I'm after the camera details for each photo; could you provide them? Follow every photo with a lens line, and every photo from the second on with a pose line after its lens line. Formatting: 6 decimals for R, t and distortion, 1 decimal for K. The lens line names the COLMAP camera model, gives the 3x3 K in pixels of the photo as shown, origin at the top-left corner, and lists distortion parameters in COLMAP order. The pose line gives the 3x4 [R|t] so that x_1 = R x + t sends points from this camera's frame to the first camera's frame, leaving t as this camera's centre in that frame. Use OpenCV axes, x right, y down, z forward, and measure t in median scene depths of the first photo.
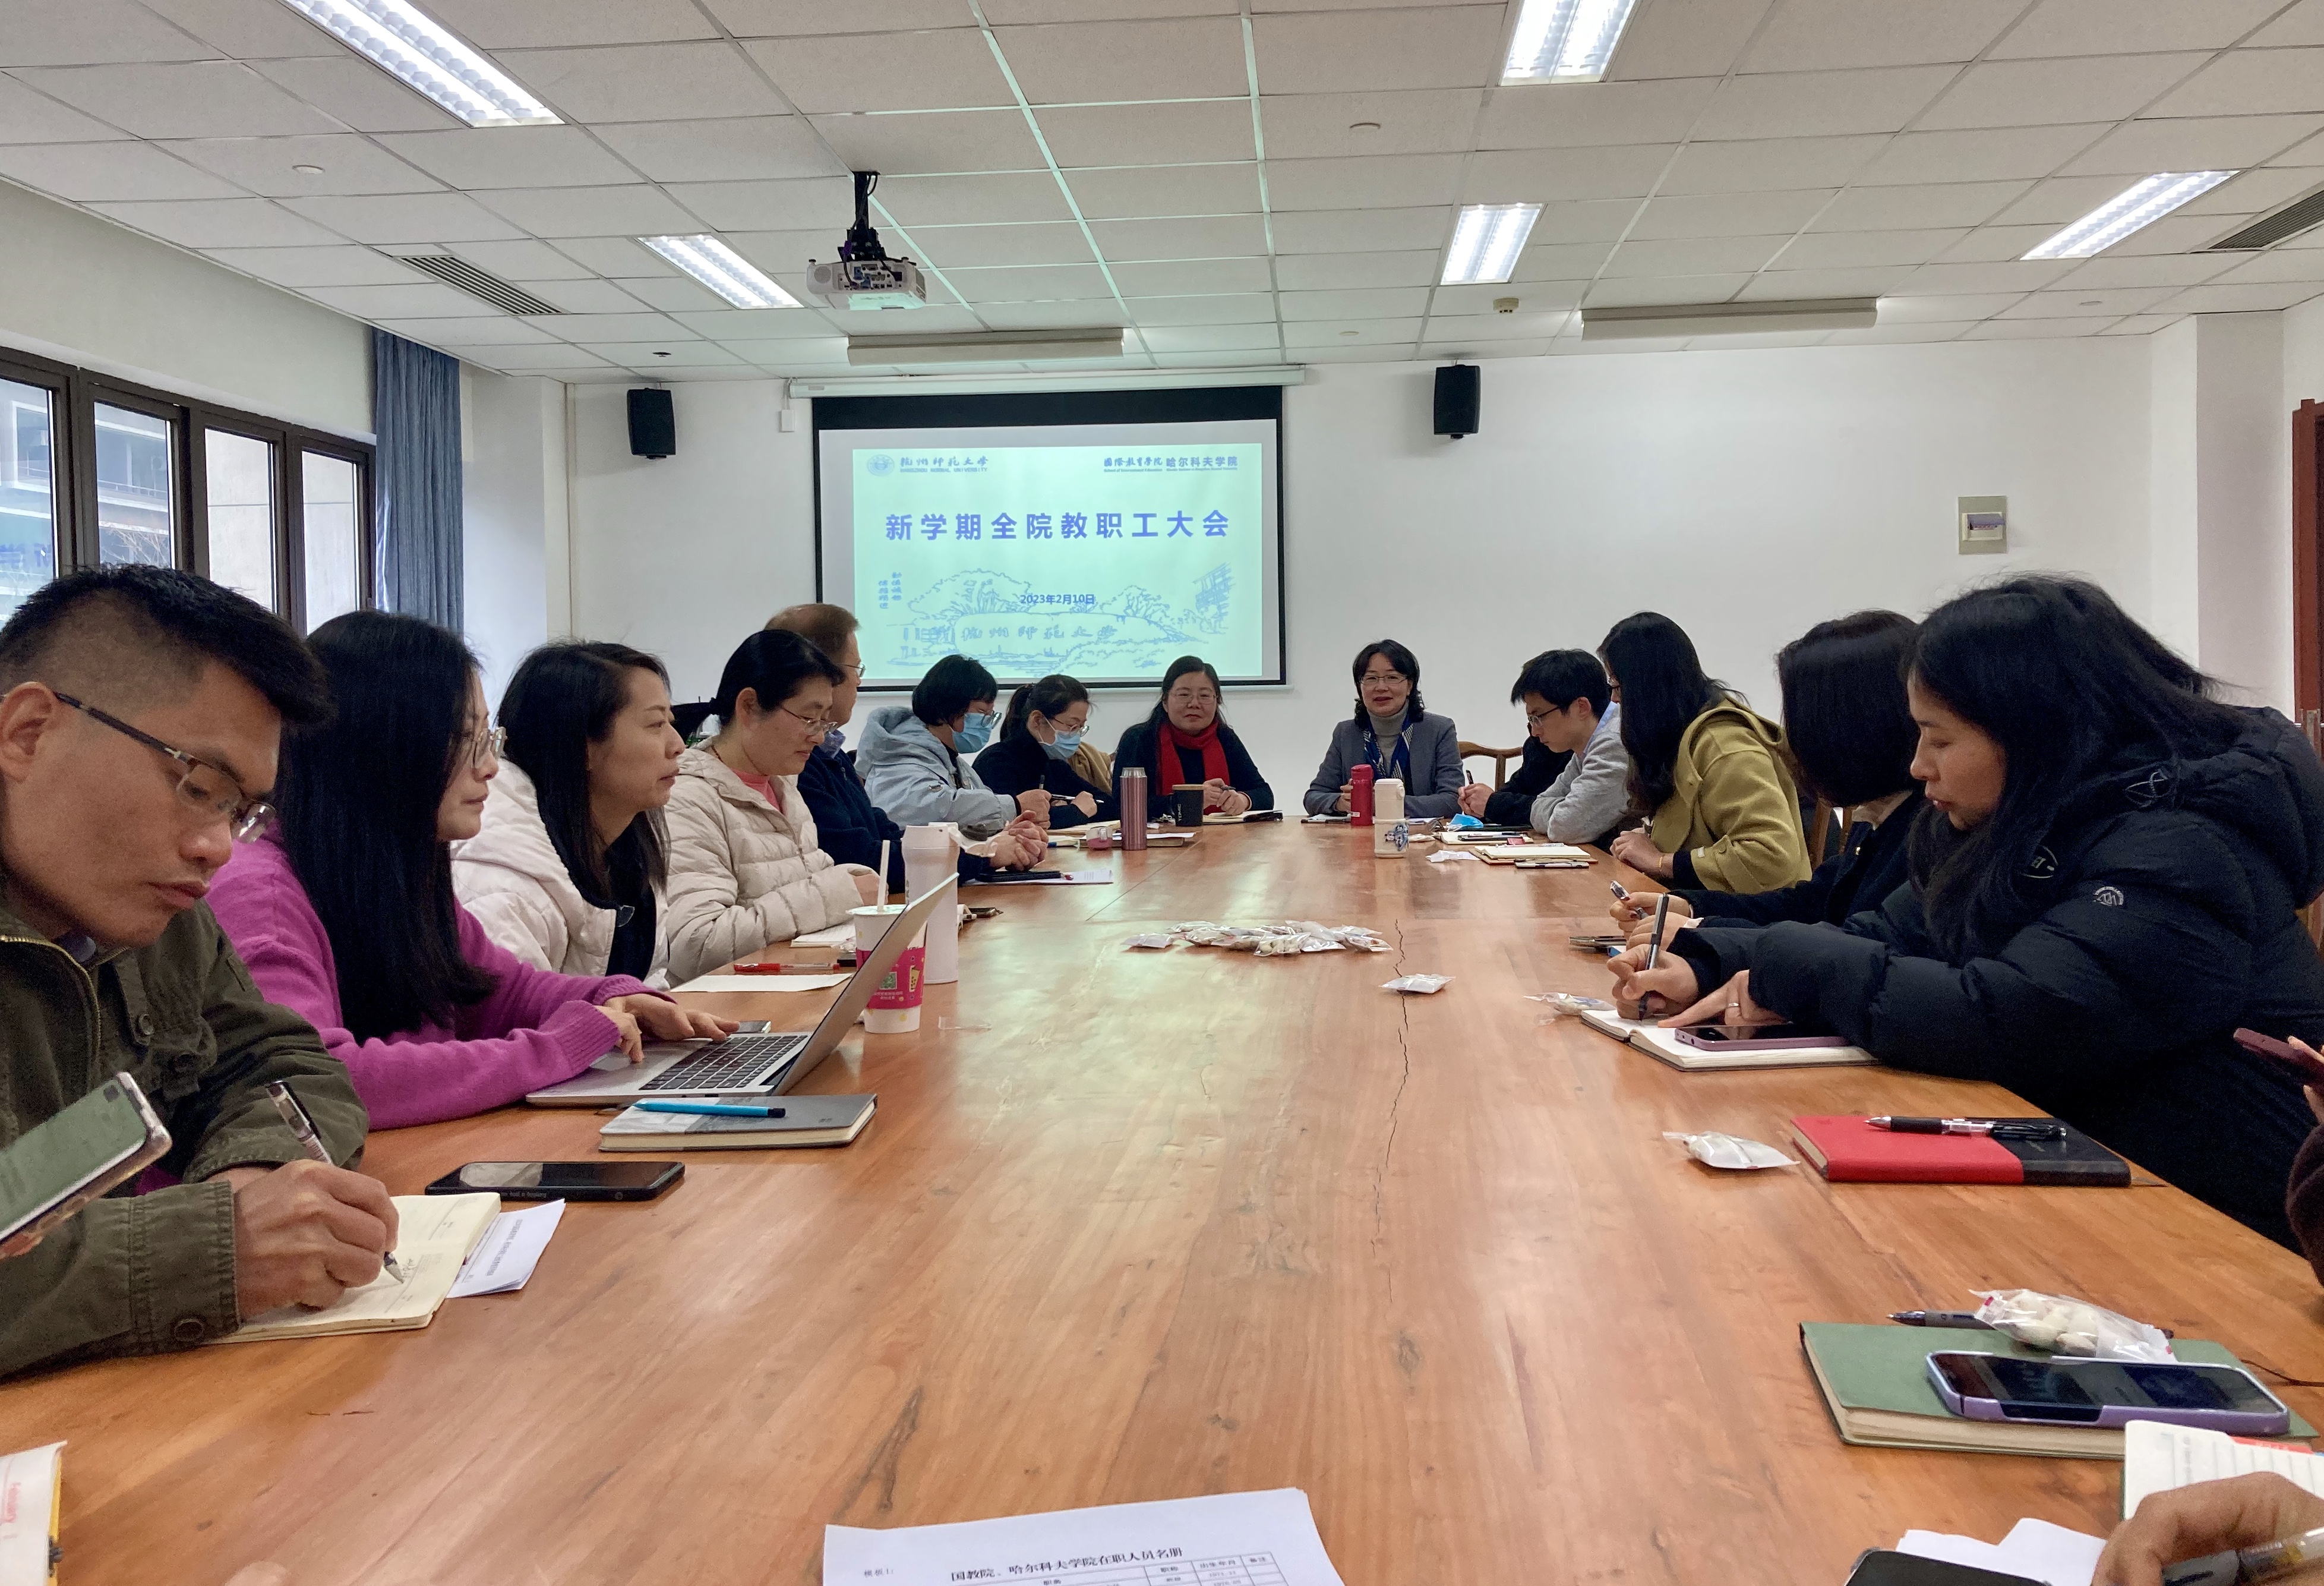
lens RADIAL K [[1930.3, 0, 1165.4], [0, 1930.3, 714.2], [0, 0, 1]] dist [0.040087, 0.005486]
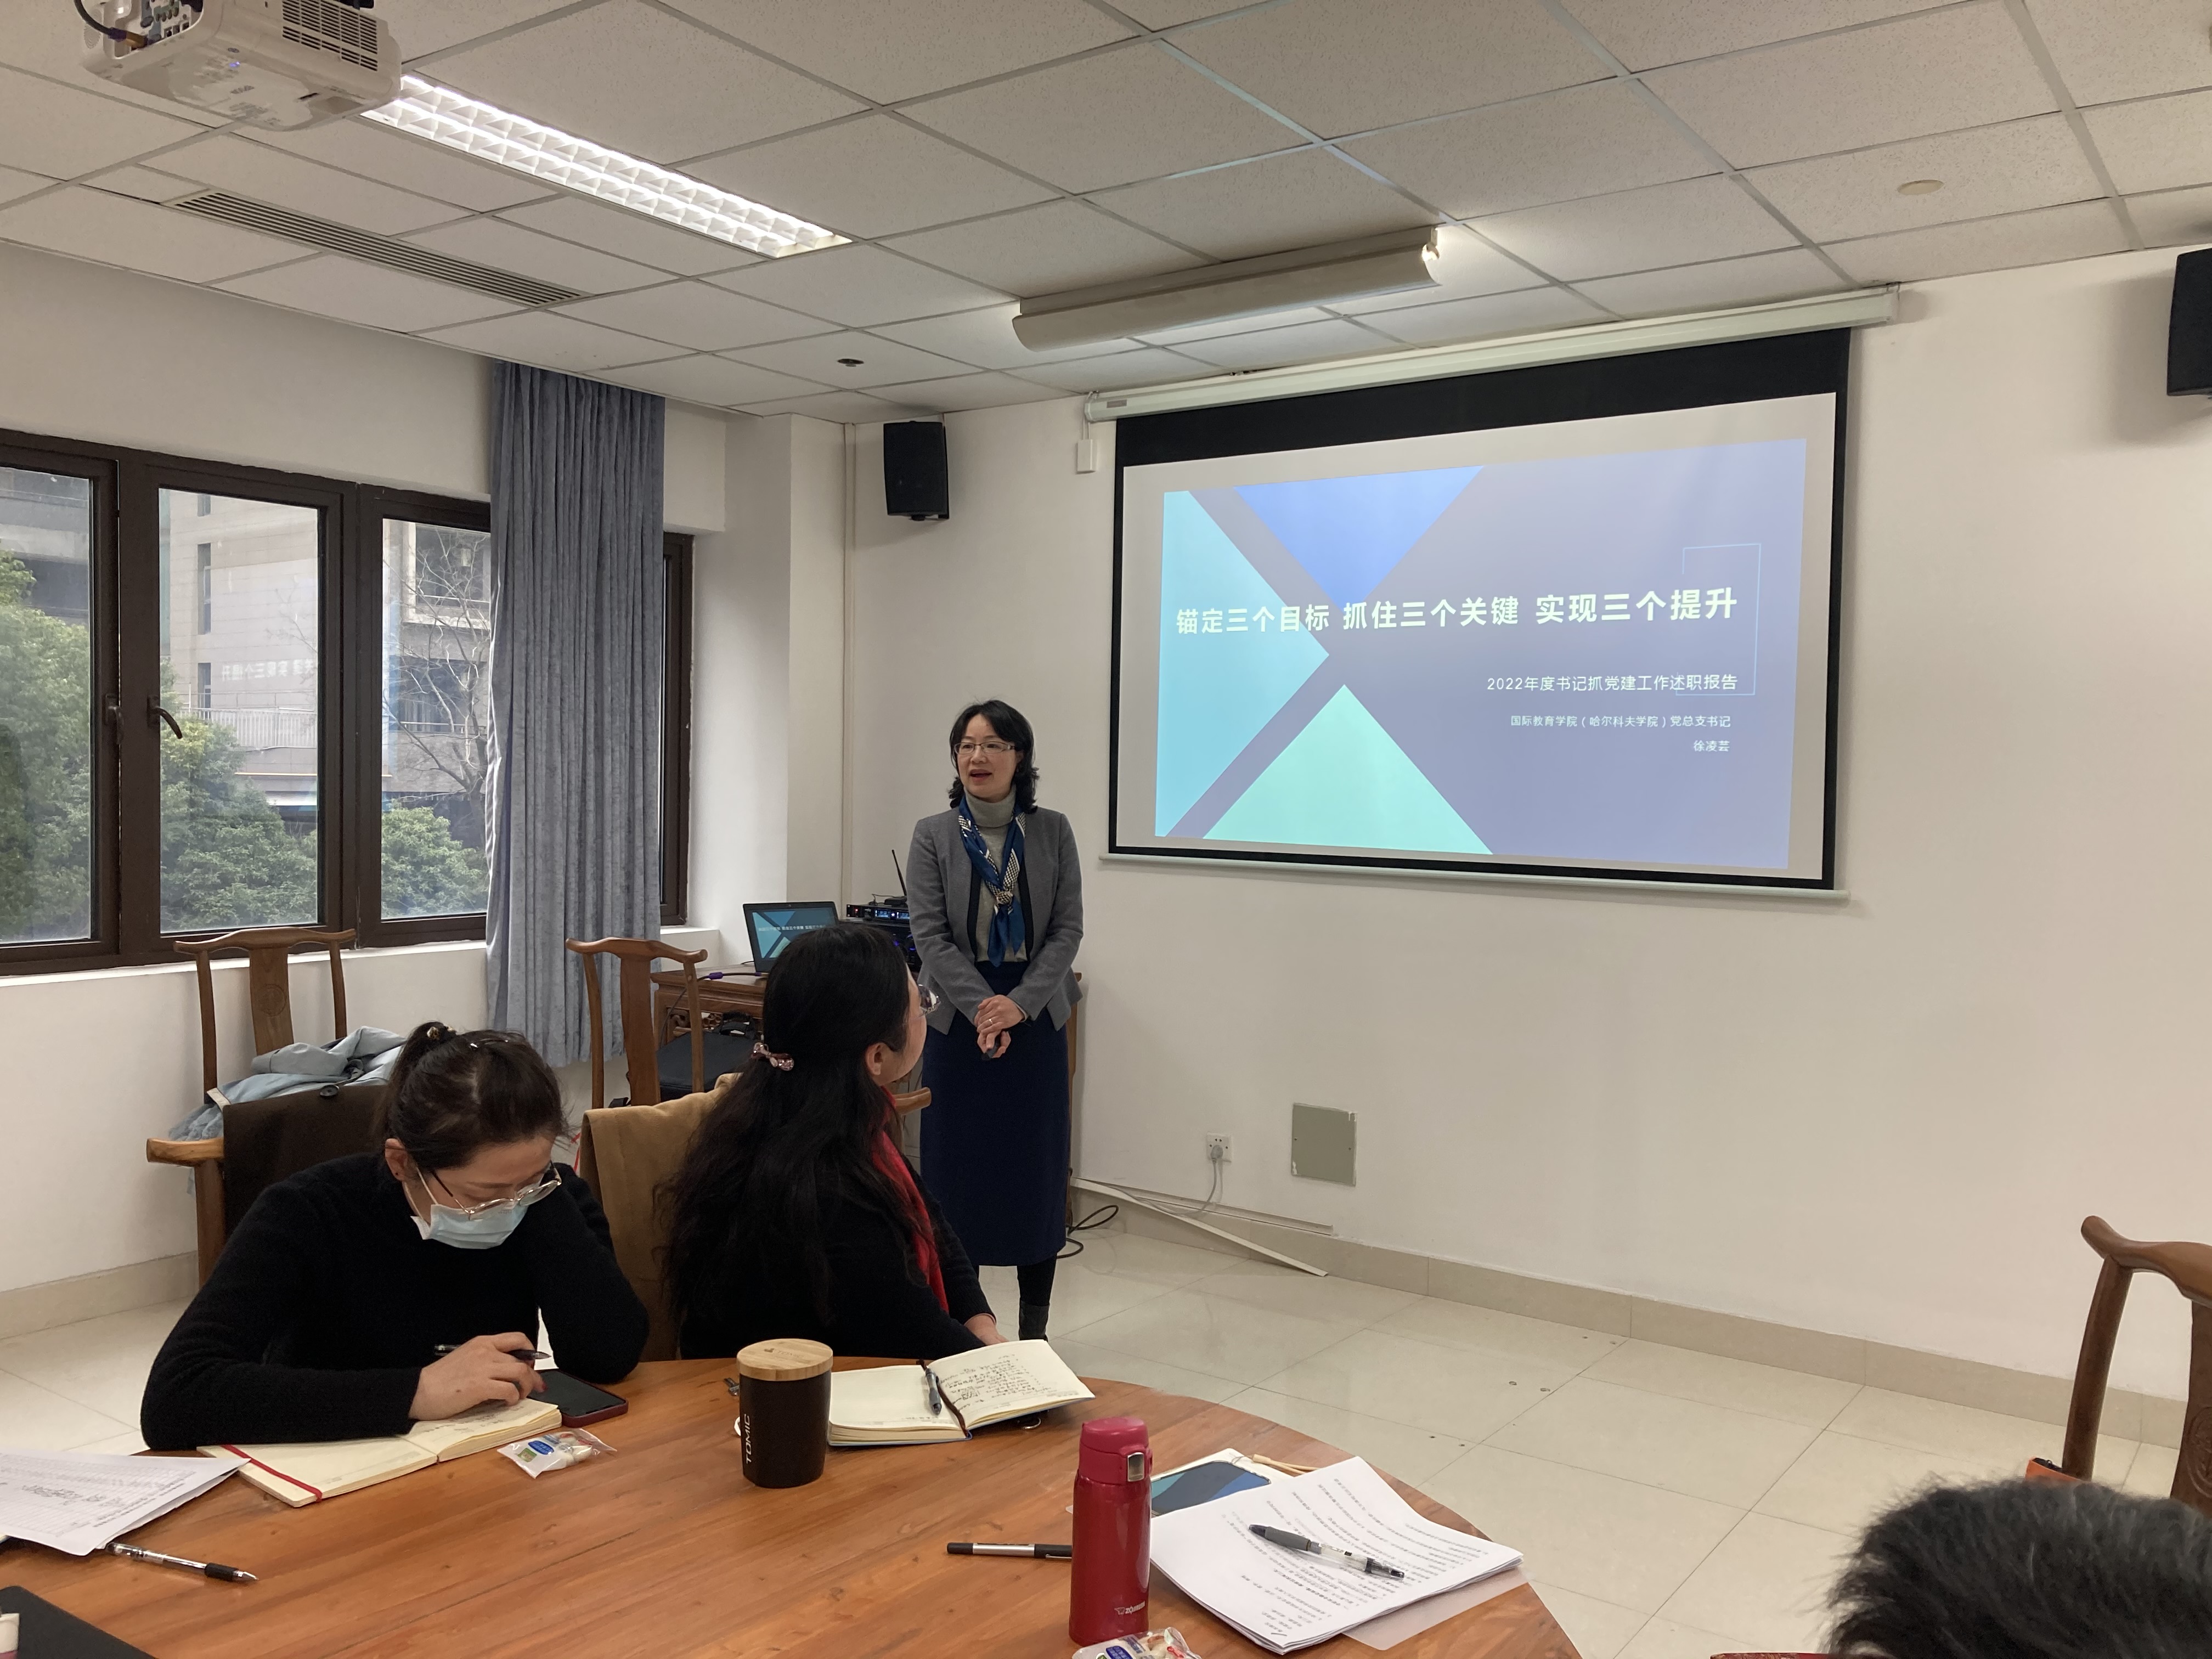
lens RADIAL K [[1780.8, 0, 1105.3], [0, 1780.8, 839.7], [0, 0, 1]] dist [0.048114, -0.005251]
pose [[0.856335, 0.053669, -0.513624, 0.228711], [-0.037417, 0.998419, 0.041943, -0.067824], [0.515063, -0.016699, 0.856990, 0.735228]]
